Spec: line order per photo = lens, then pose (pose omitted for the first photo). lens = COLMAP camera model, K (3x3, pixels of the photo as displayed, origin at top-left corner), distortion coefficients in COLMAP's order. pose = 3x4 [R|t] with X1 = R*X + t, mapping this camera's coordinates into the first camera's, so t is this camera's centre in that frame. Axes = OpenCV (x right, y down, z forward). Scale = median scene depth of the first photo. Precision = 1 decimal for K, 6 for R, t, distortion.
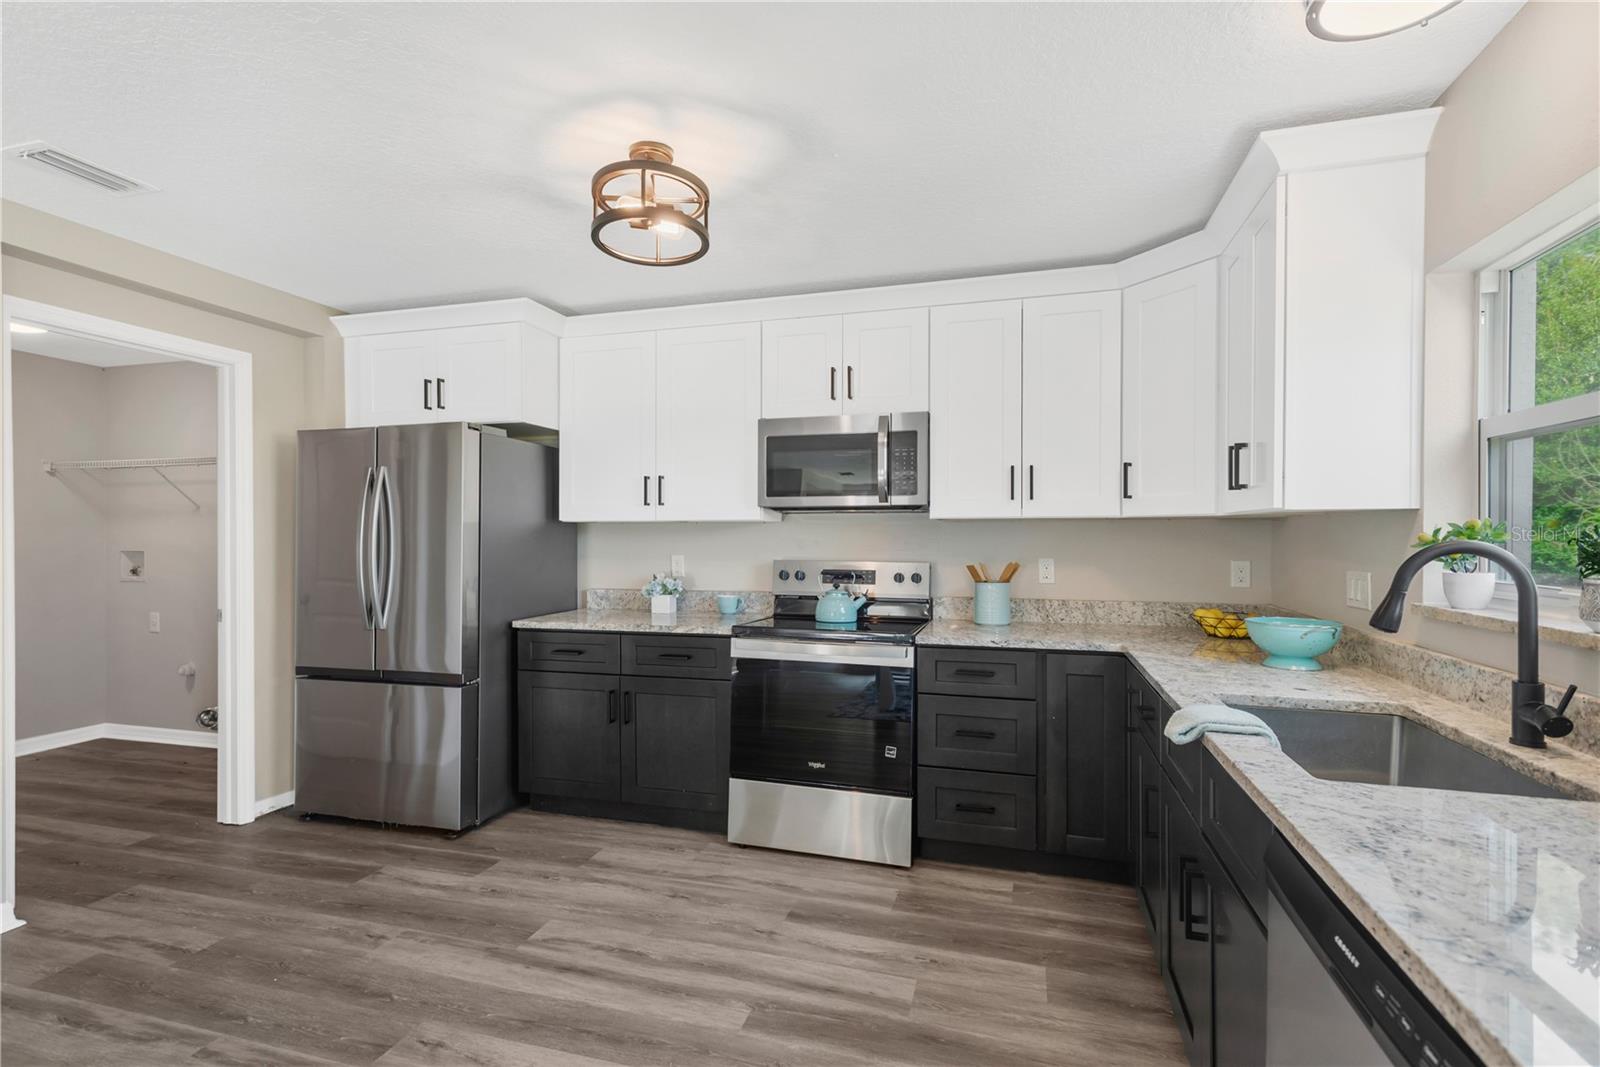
lens RADIAL K [[752.8, 0, 797.4], [0, 752.8, 543.2], [0, 0, 1]] dist [0.014808, -0.005301]
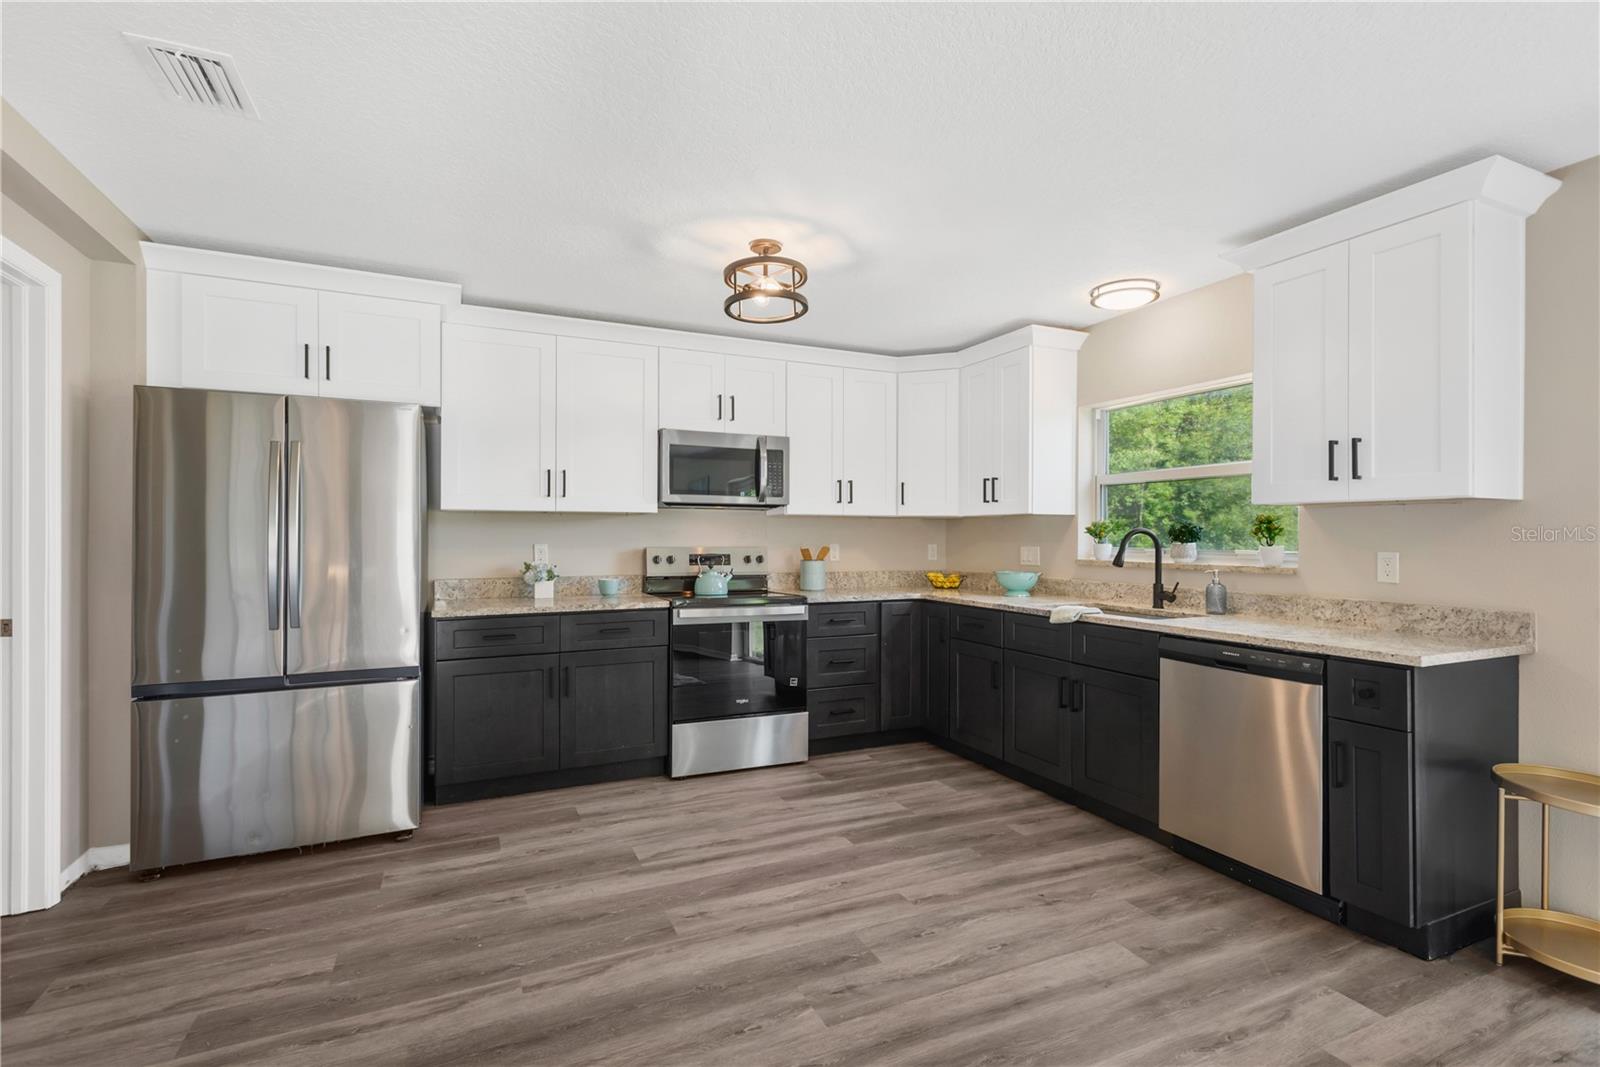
lens RADIAL K [[752.8, 0, 805.6], [0, 752.8, 535.8], [0, 0, 1]] dist [0.014808, -0.005301]
pose [[0.746479, 0.003379, 0.665400, -0.781871], [0.002900, 0.999961, -0.008331, 0.019077], [-0.665402, 0.008149, 0.746440, -0.054300]]
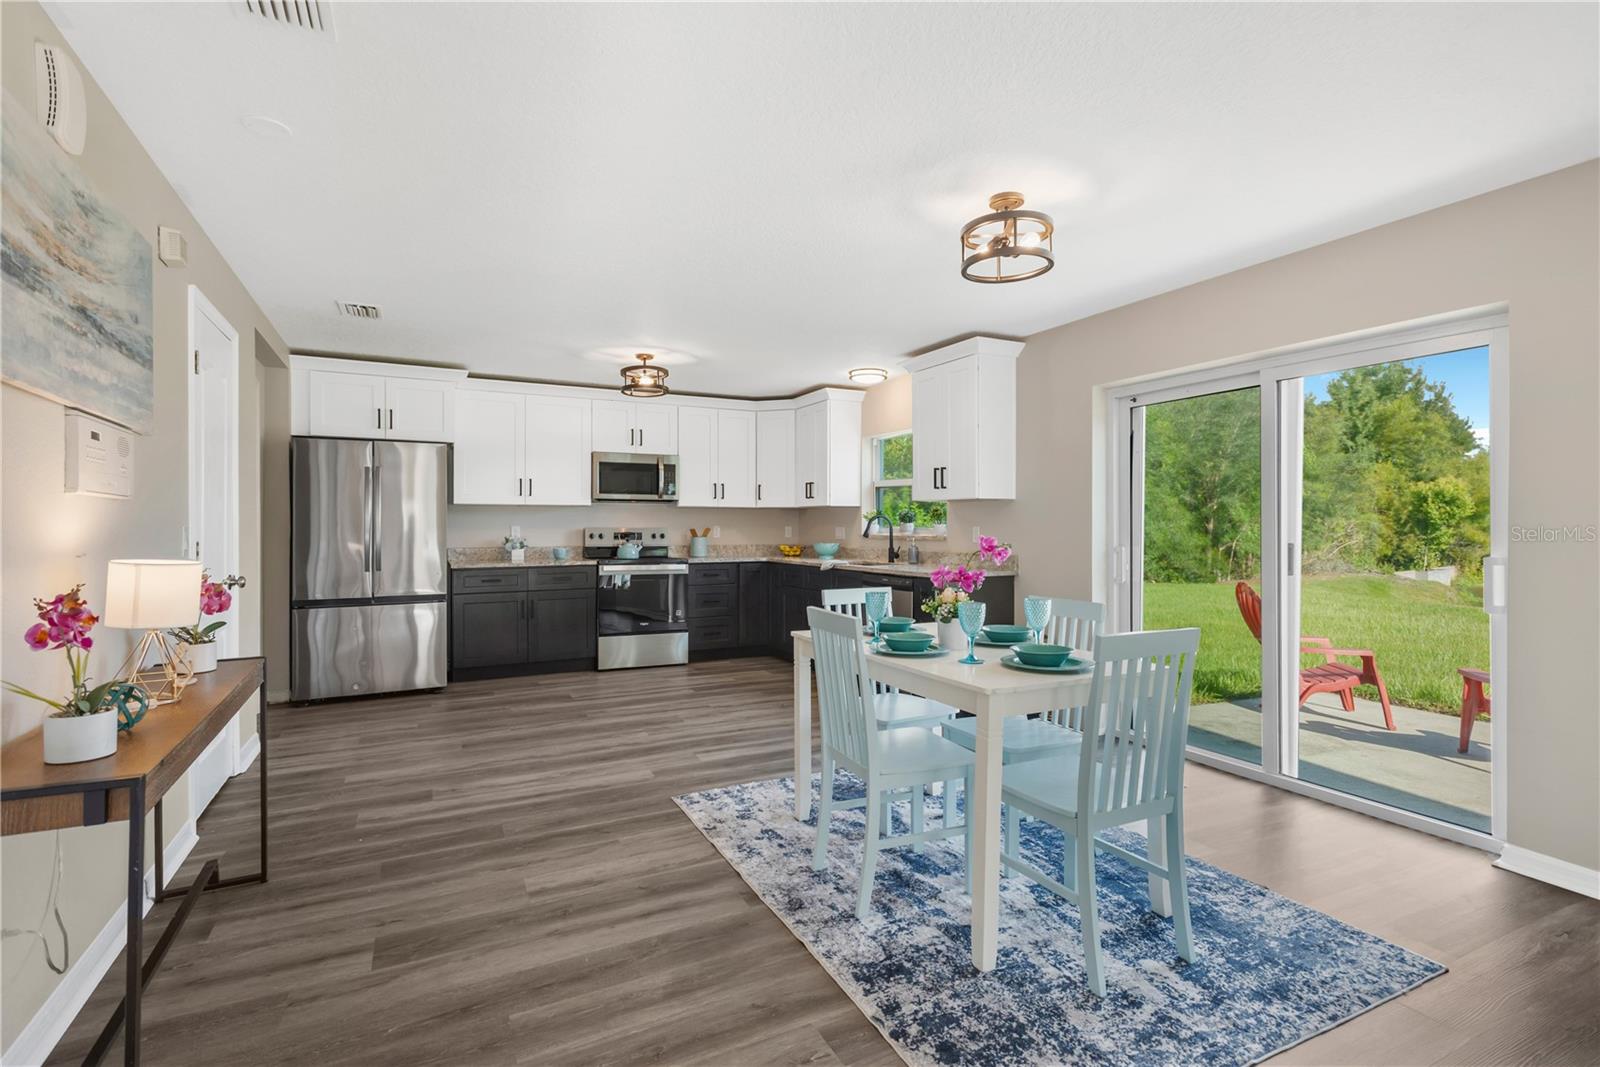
lens RADIAL K [[752.8, 0, 805.5], [0, 752.8, 522.7], [0, 0, 1]] dist [0.014808, -0.005301]
pose [[0.720427, 0.003377, 0.693522, -1.124807], [0.005649, 0.999926, -0.010736, 0.040776], [-0.693508, 0.011652, 0.720355, -0.832669]]
